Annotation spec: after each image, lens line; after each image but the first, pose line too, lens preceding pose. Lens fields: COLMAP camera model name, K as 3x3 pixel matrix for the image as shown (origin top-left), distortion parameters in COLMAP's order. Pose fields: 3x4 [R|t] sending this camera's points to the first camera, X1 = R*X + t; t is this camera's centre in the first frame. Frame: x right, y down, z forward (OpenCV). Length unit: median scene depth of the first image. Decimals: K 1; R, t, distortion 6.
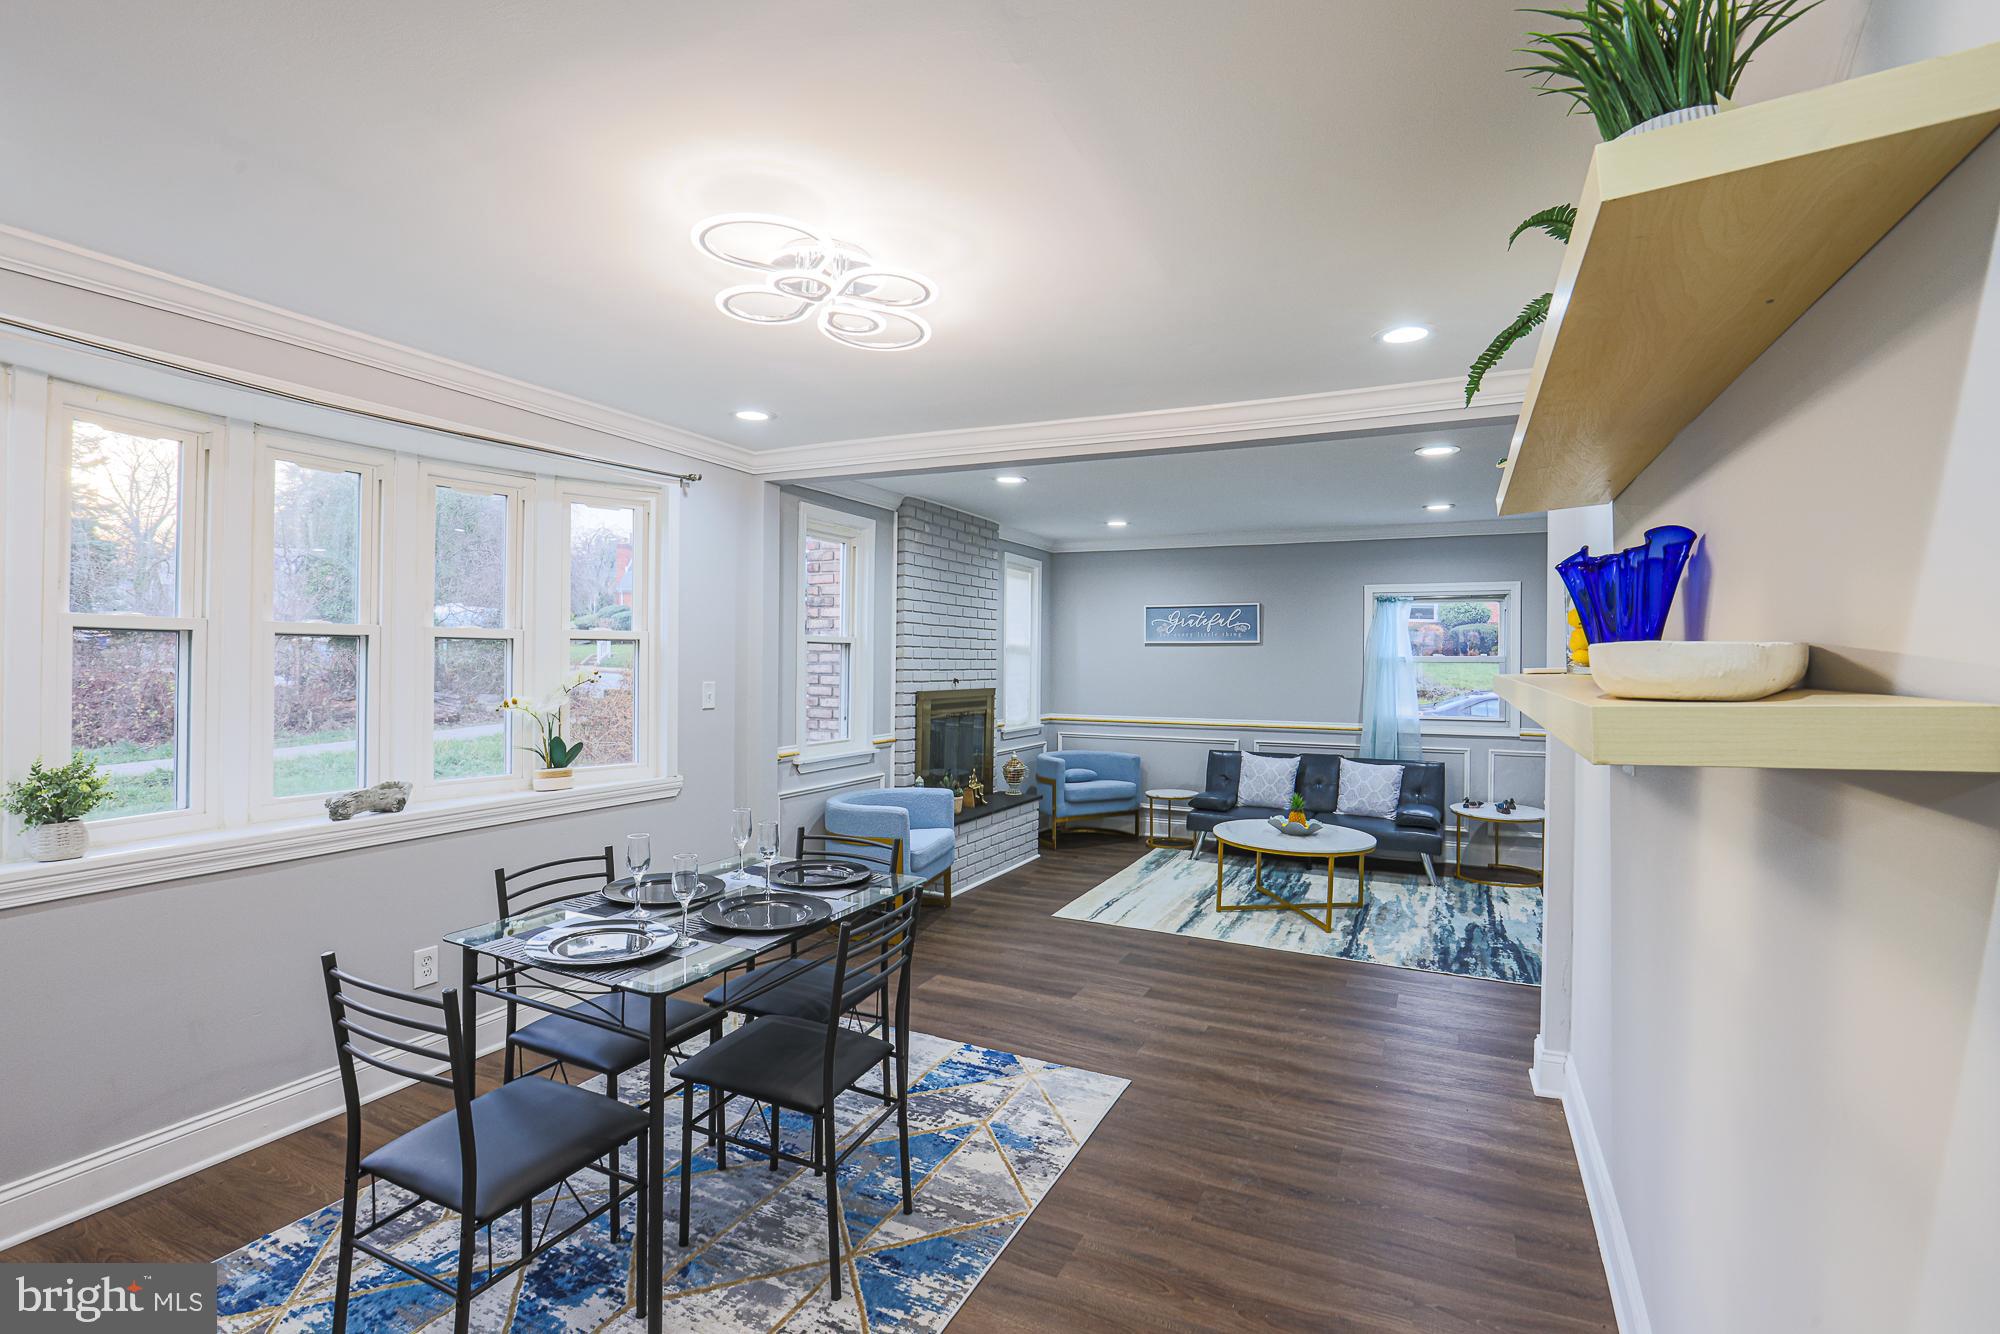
lens RADIAL K [[921.8, 0, 1019.1], [0, 921.8, 661.4], [0, 0, 1]] dist [-0.044773, 0.004924]
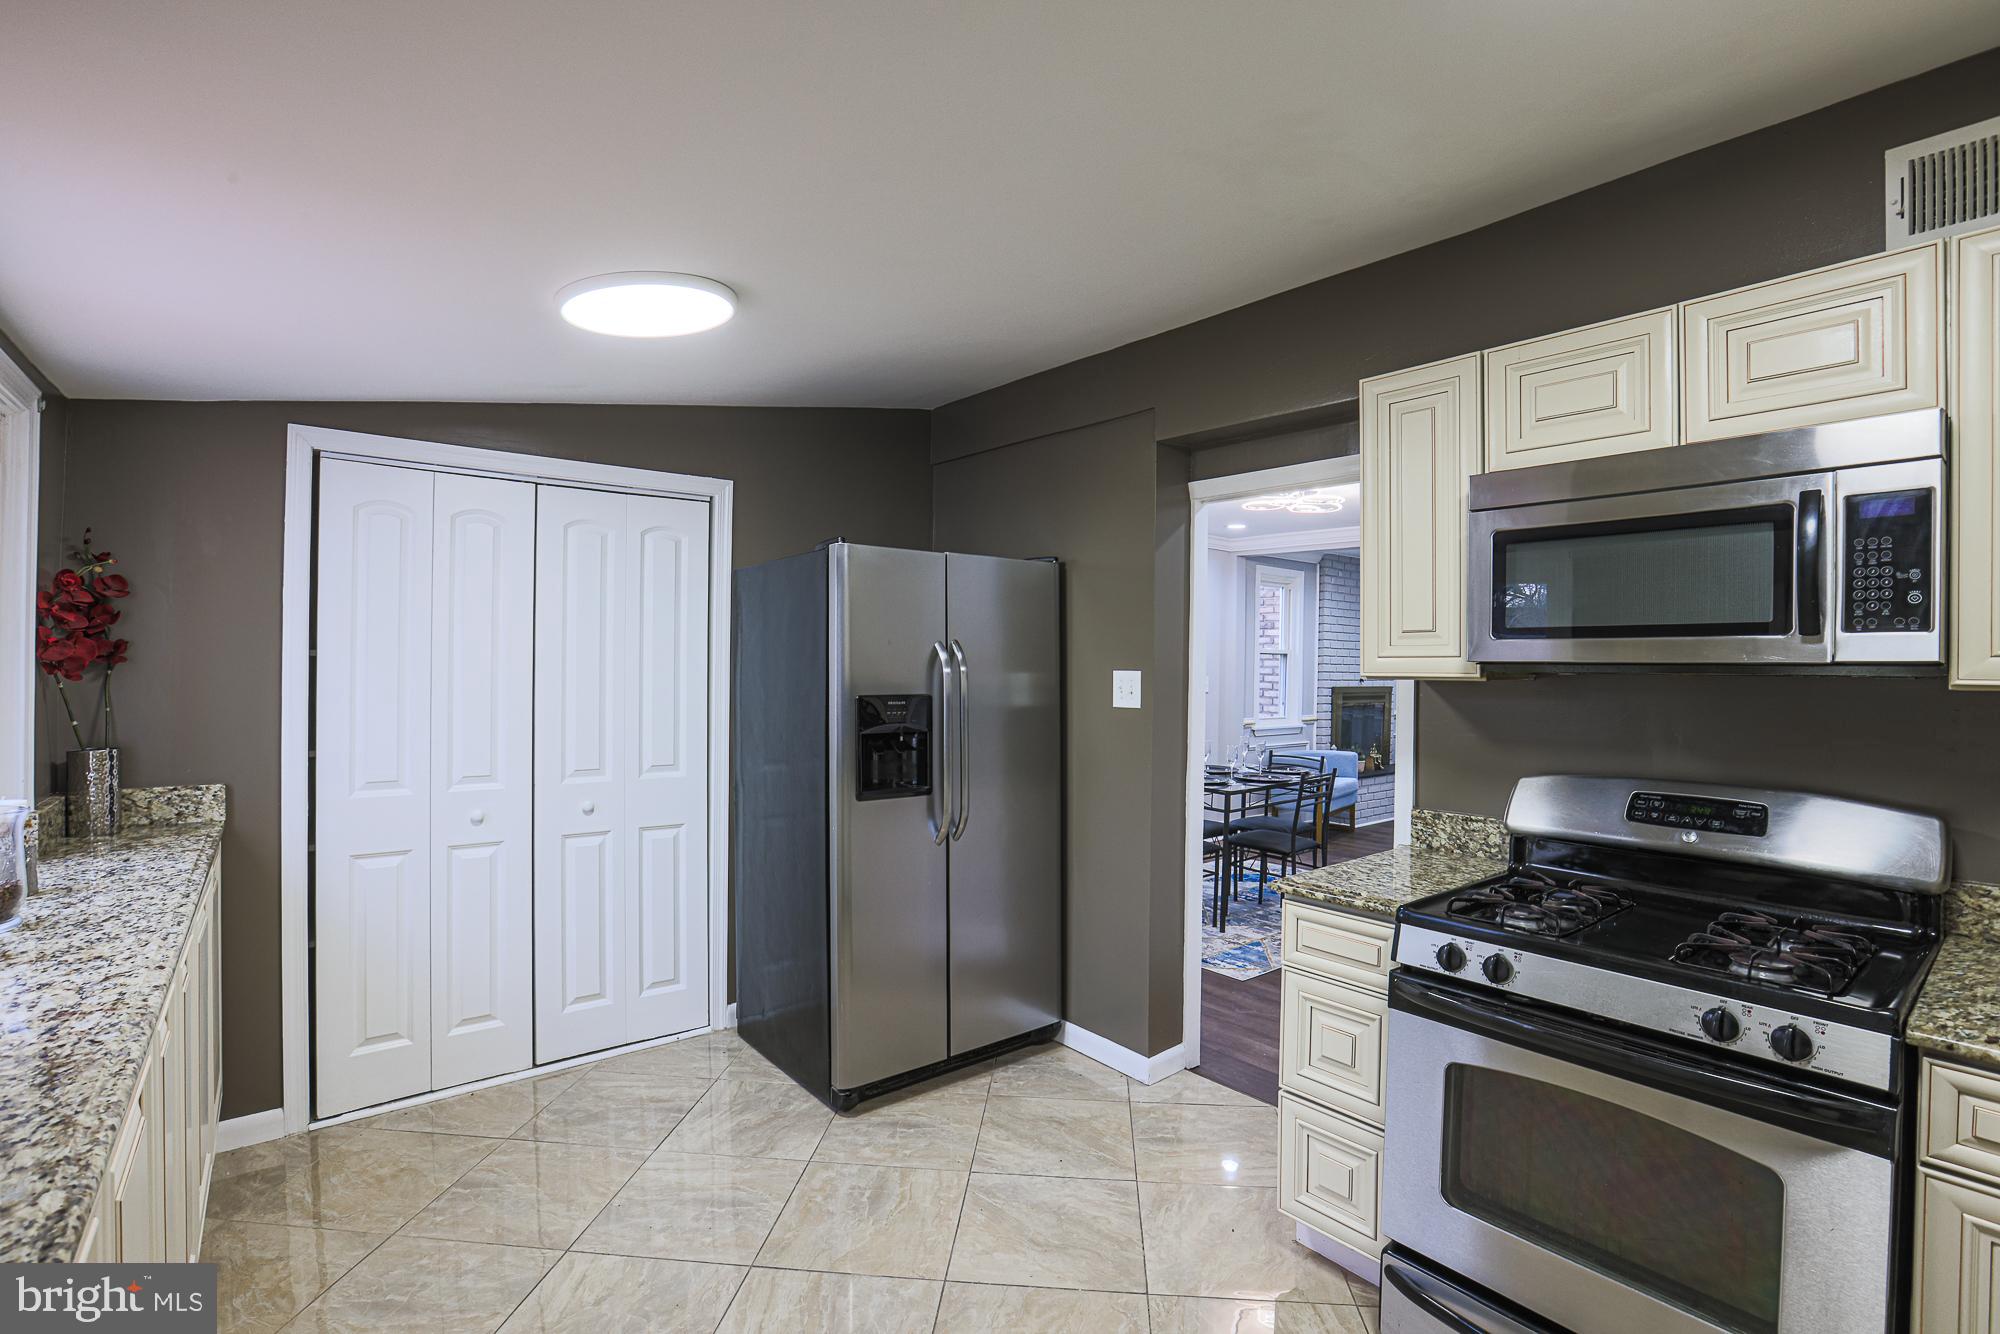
lens RADIAL K [[921.8, 0, 1006.1], [0, 921.8, 667.1], [0, 0, 1]] dist [-0.044773, 0.004924]
pose [[0.900374, 0.008503, -0.435033, 0.056991], [-0.008492, 0.999962, 0.001969, 0.002936], [0.435033, 0.001921, 0.900412, -0.554582]]
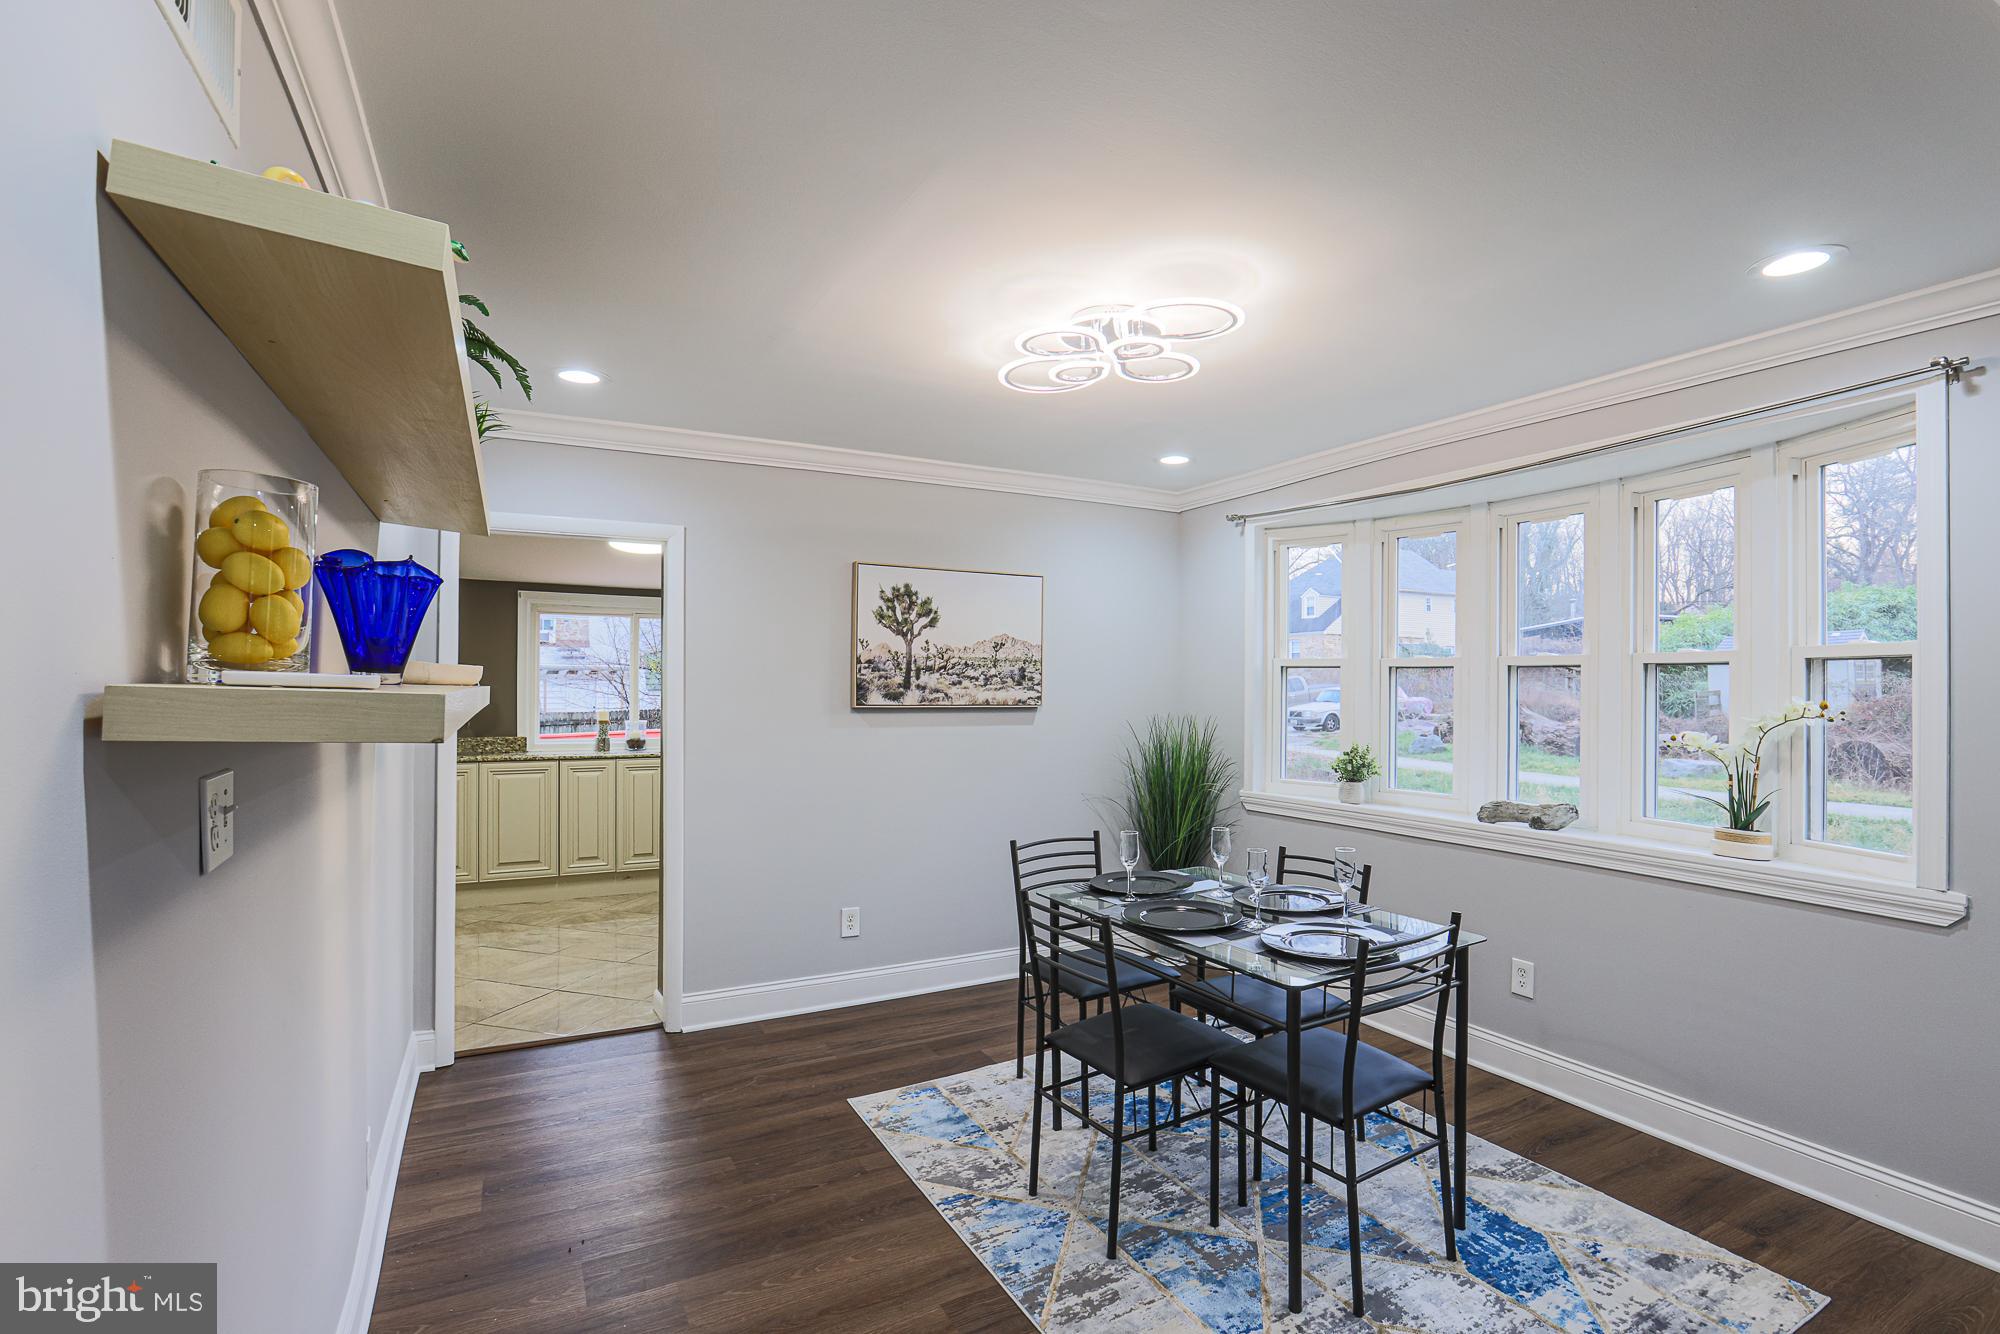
lens RADIAL K [[921.8, 0, 1007.7], [0, 921.8, 681.7], [0, 0, 1]] dist [-0.044773, 0.004924]
pose [[-0.590229, -0.011531, -0.807154, 0.313369], [-0.011365, 0.999918, -0.005974, 0.003259], [0.807156, 0.005647, -0.590311, 0.640857]]
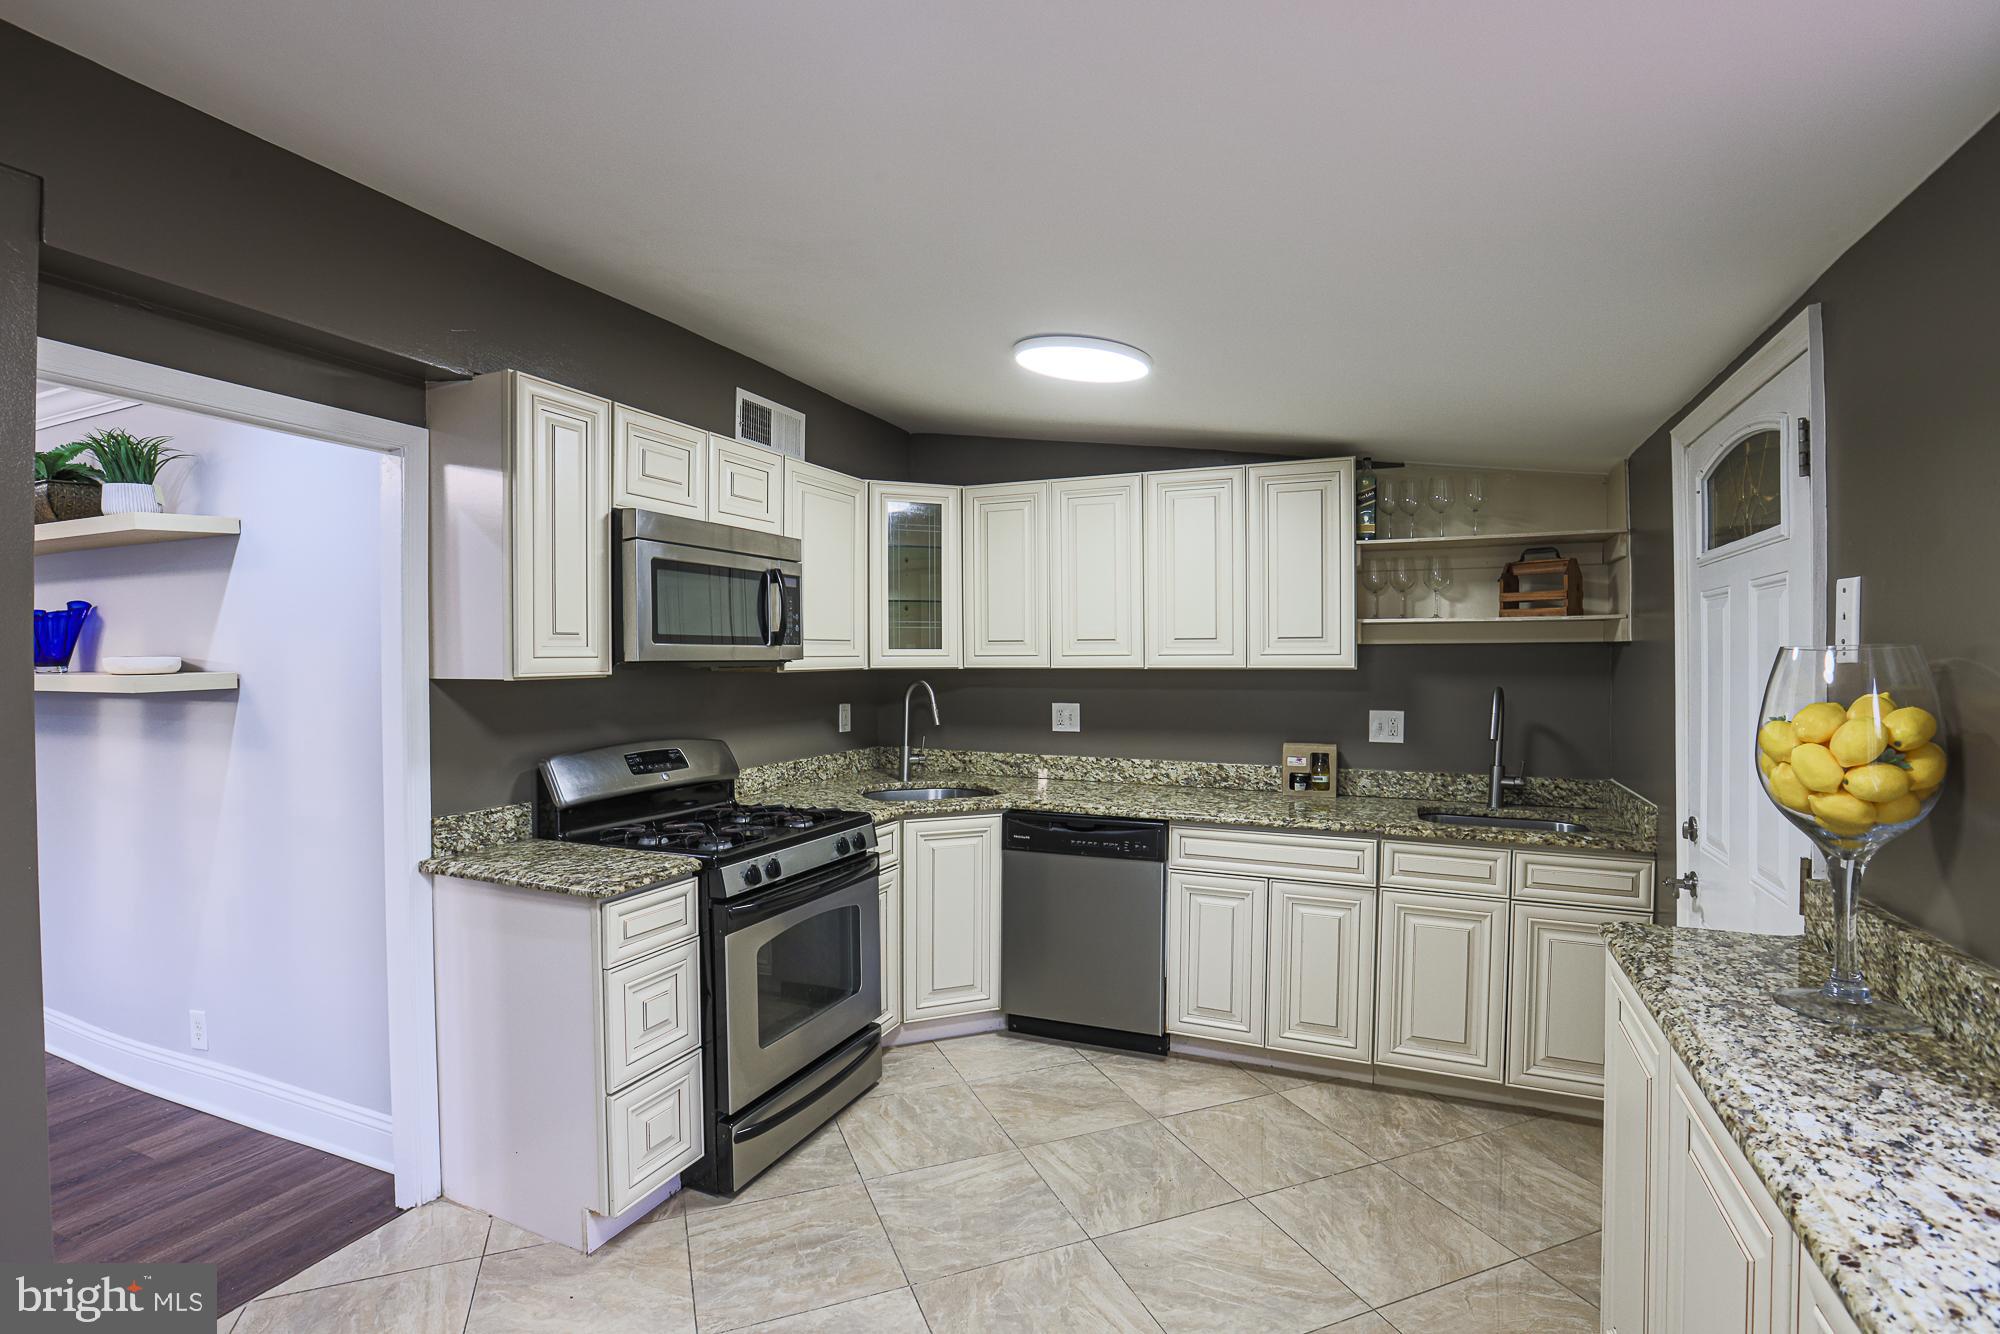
lens RADIAL K [[921.8, 0, 984.5], [0, 921.8, 661.6], [0, 0, 1]] dist [-0.044773, 0.004924]
pose [[-0.009724, -0.001256, 0.999952, -0.384682], [0.005606, 0.999983, 0.001310, 0.000306], [-0.999937, 0.005619, -0.009717, -0.309621]]
